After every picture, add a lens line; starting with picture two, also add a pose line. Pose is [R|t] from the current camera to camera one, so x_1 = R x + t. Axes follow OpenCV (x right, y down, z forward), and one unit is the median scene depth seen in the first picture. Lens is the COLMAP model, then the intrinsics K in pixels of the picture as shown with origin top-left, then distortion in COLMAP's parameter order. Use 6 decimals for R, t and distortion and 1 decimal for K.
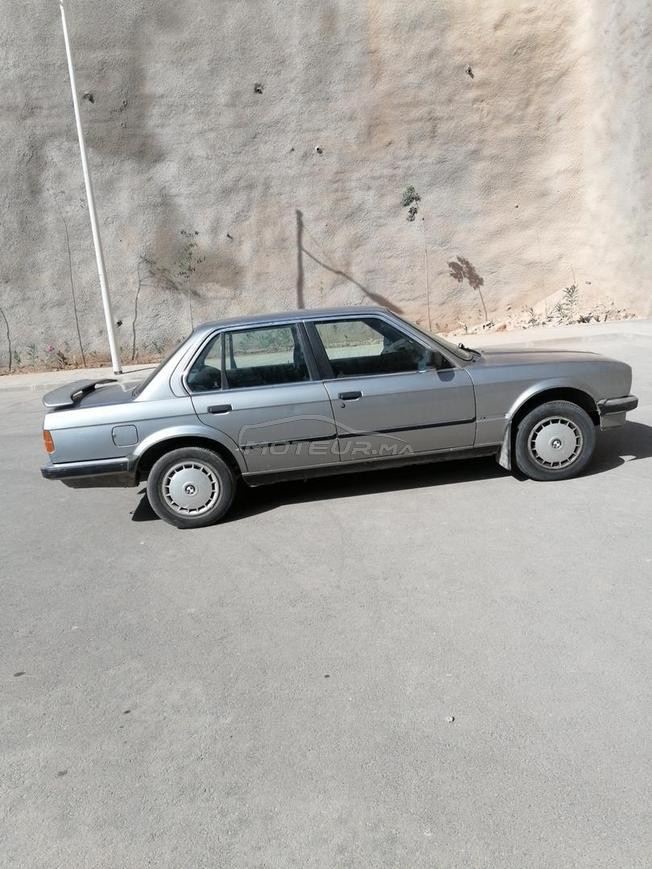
lens RADIAL K [[628.9, 0, 308.6], [0, 628.9, 433.1], [0, 0, 1]] dist [0.079436, -0.080241]
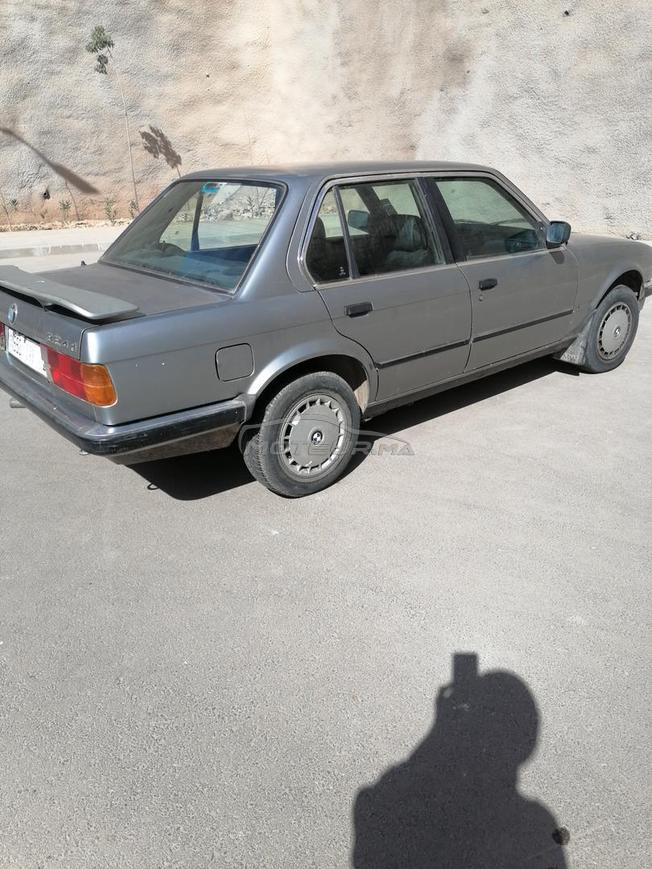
lens RADIAL K [[628.9, 0, 308.6], [0, 628.9, 433.1], [0, 0, 1]] dist [0.079436, -0.080241]
pose [[0.827988, -0.145335, 0.541584, -0.131401], [0.056448, 0.982525, 0.177363, -0.007397], [-0.557897, -0.116283, 0.821723, 0.113103]]
